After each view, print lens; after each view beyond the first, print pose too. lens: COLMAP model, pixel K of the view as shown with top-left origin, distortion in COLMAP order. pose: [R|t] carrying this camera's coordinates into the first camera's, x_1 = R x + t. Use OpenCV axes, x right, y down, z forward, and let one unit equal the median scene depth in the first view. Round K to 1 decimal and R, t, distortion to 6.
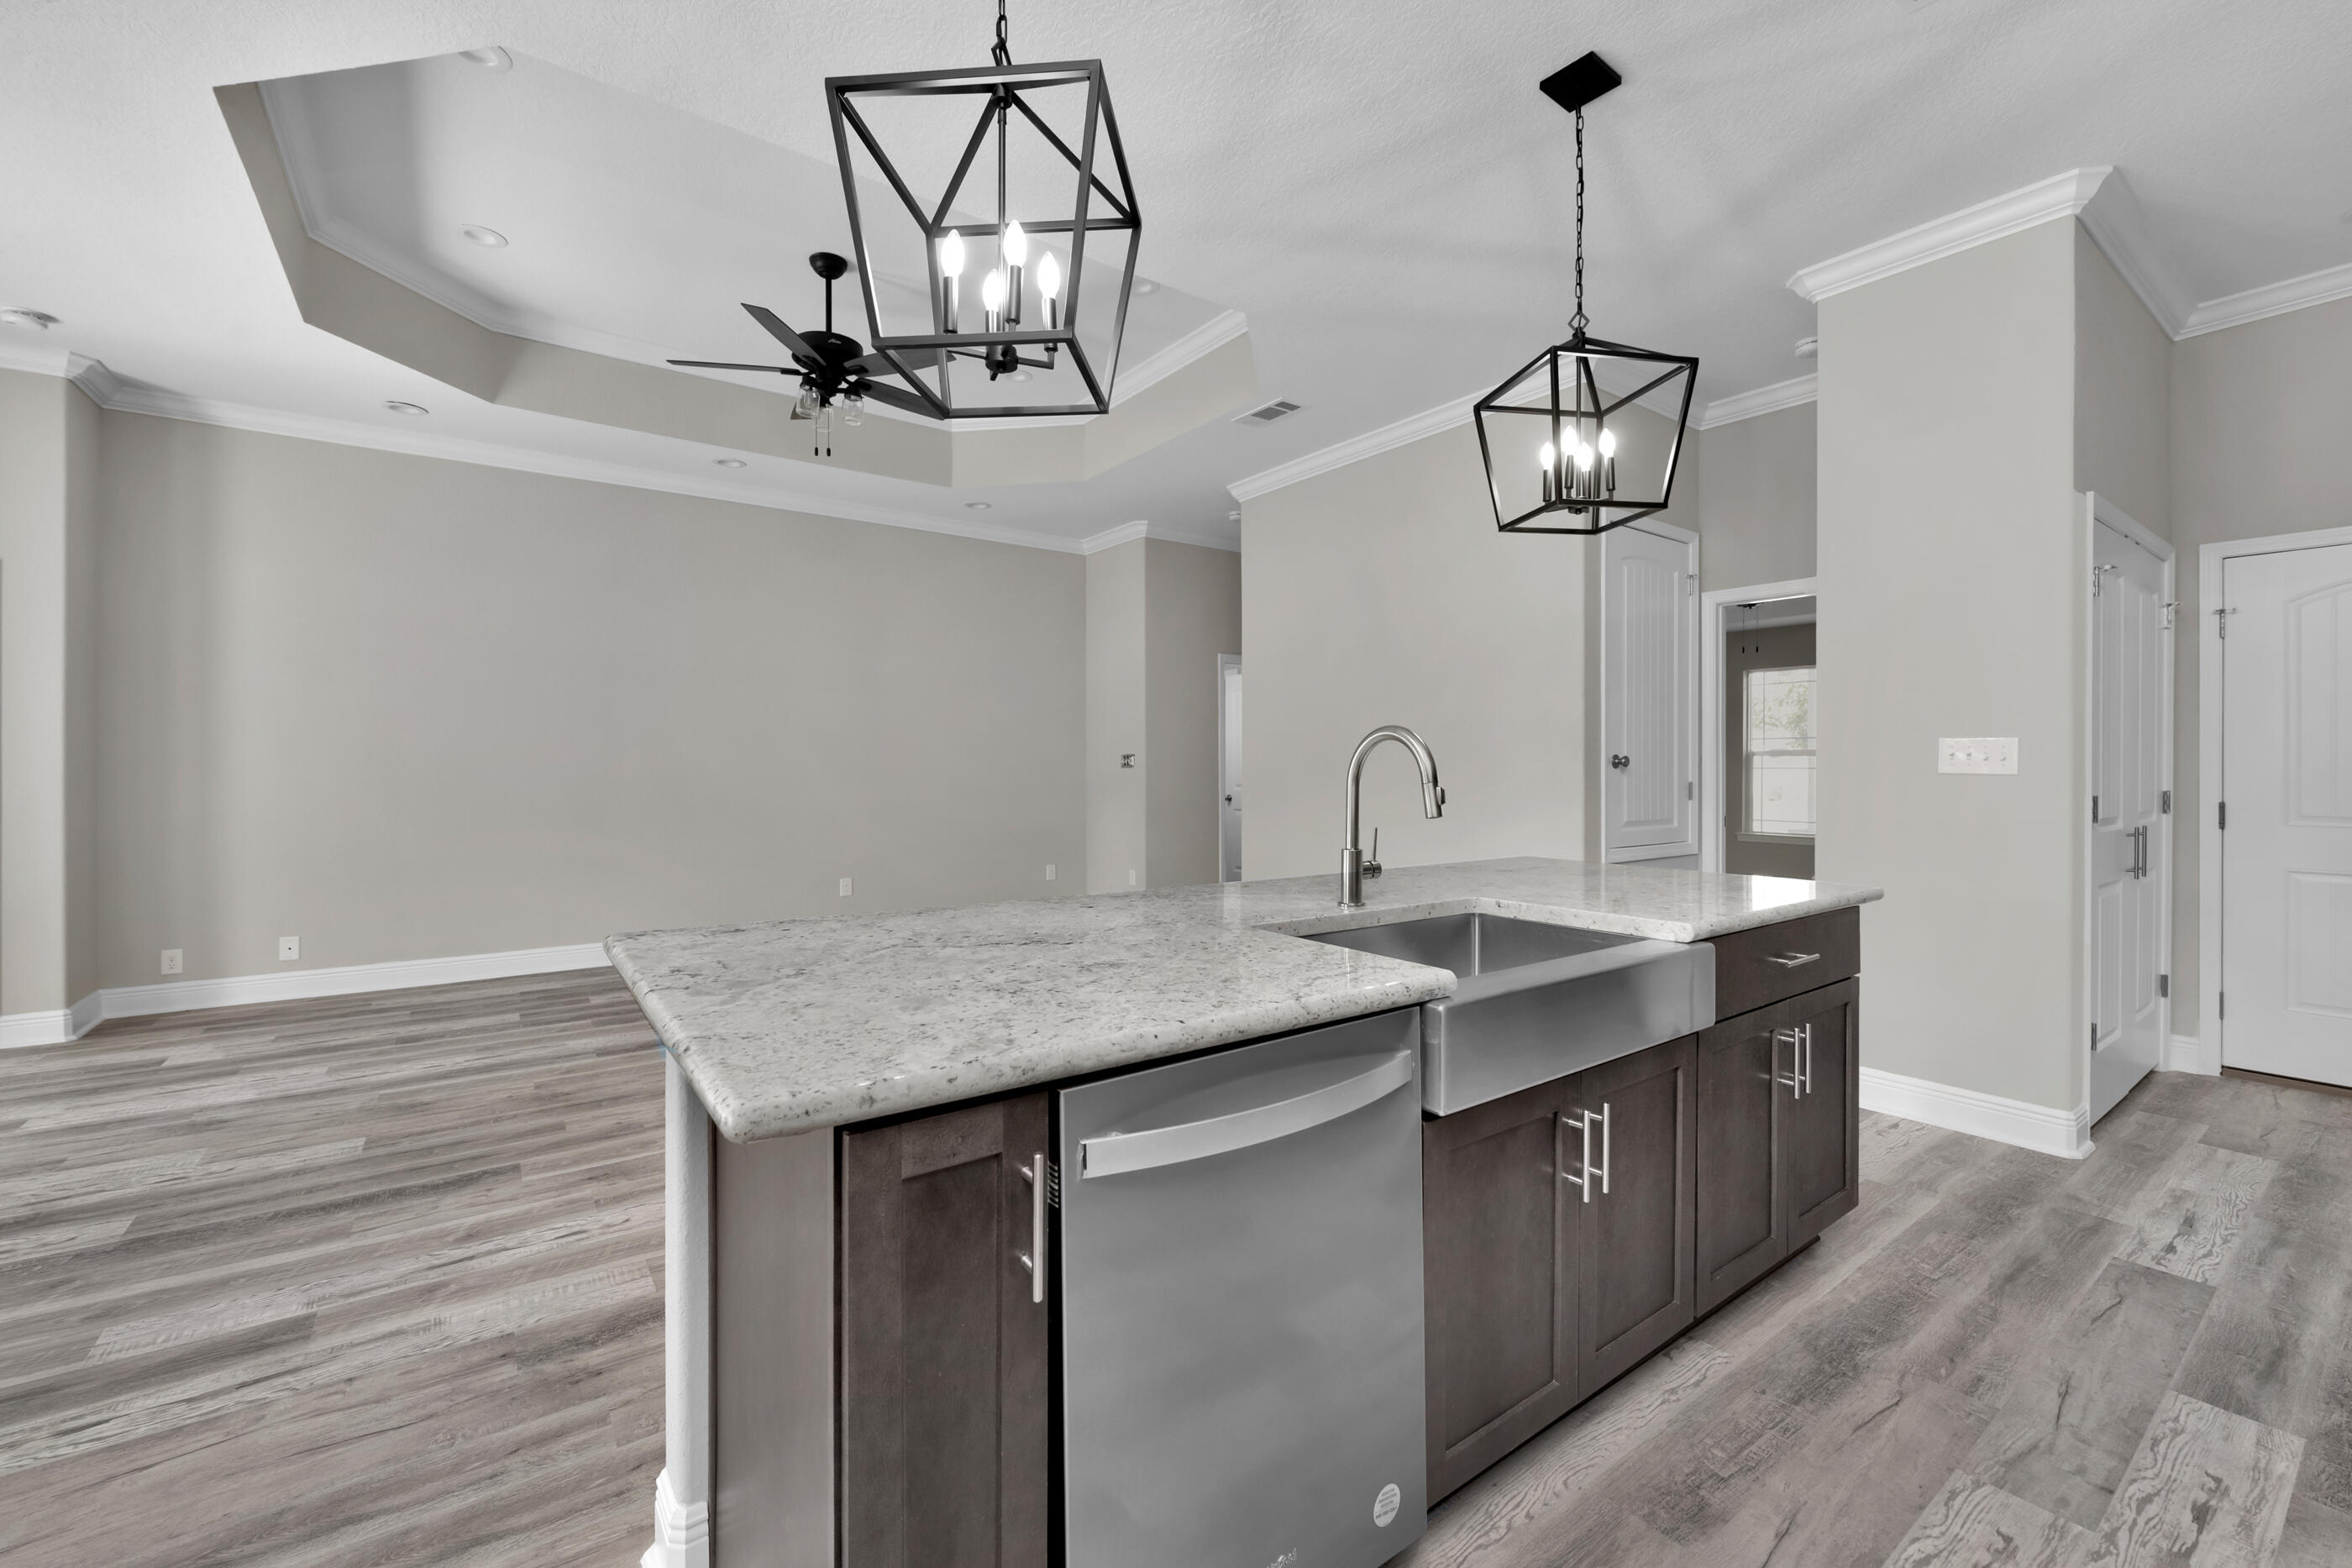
lens RADIAL K [[1018.6, 0, 1261.1], [0, 1018.6, 938.6], [0, 0, 1]] dist [-0.004587, -0.001032]
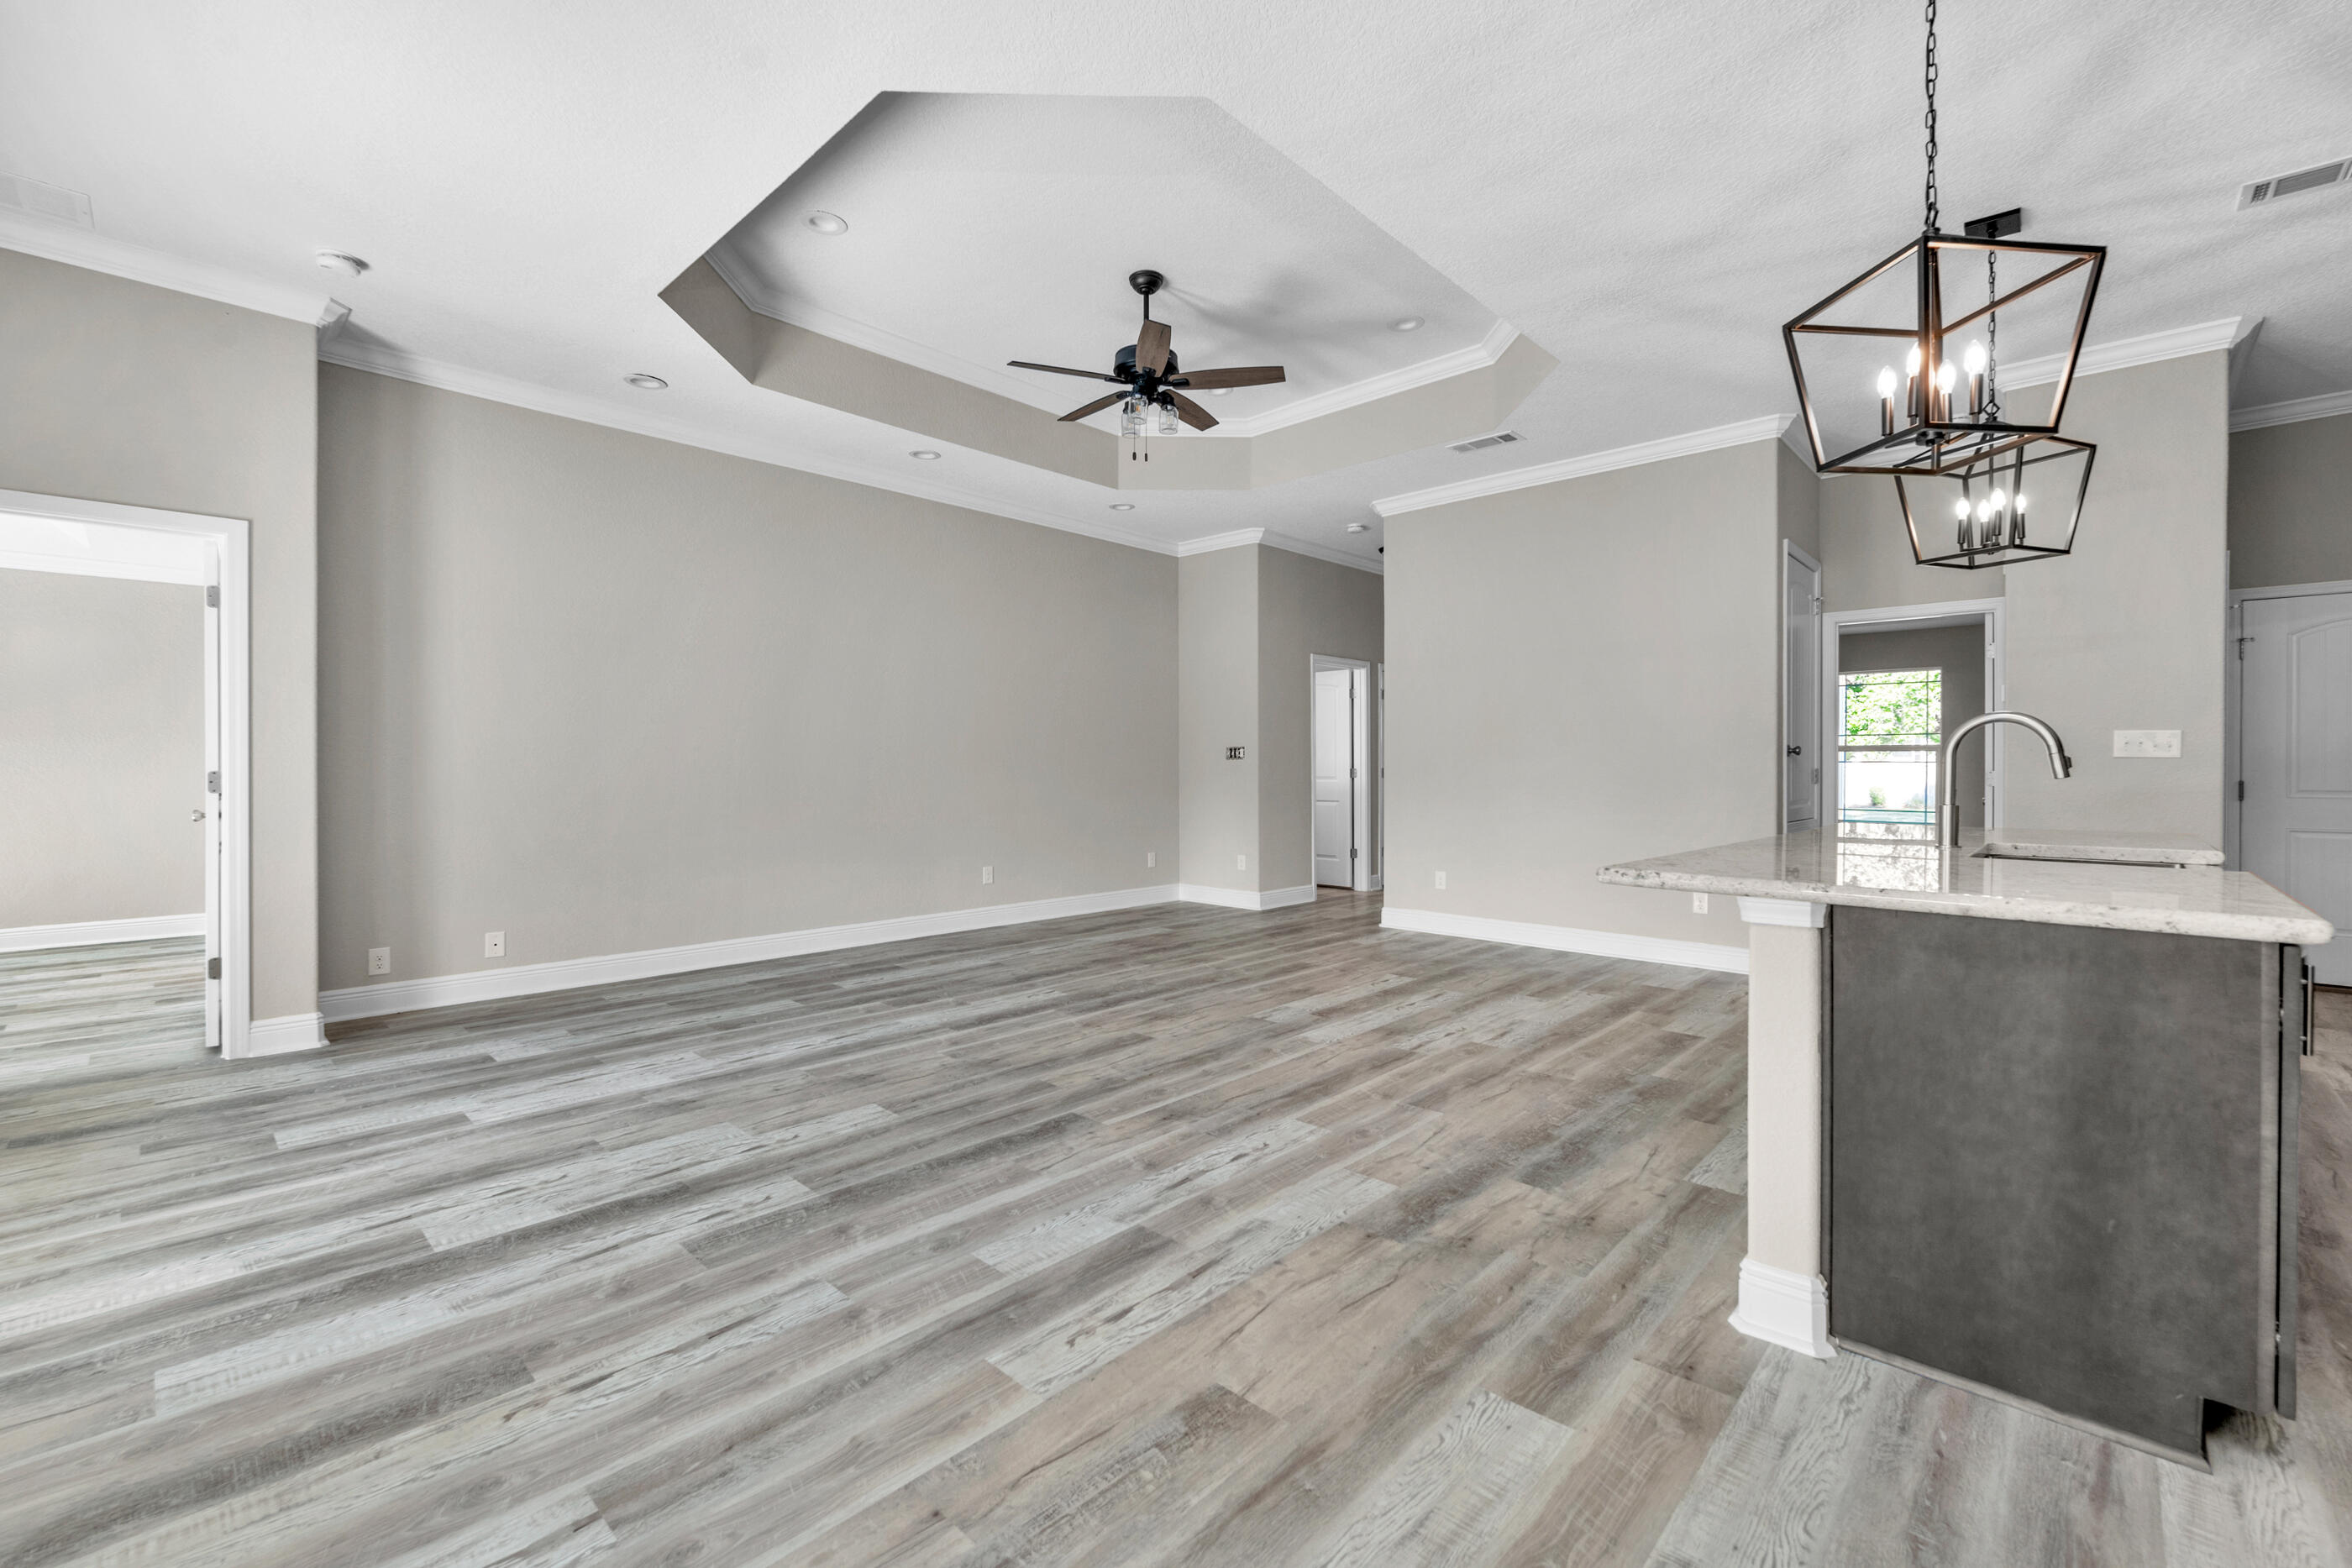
lens RADIAL K [[987.2, 0, 1271.2], [0, 987.2, 951.1], [0, 0, 1]] dist [0.001355, -0.004463]
pose [[0.981597, -0.034590, 0.187803, -0.687676], [0.031315, 0.999302, 0.020379, 0.032294], [-0.188377, -0.014123, 0.981995, -0.071520]]
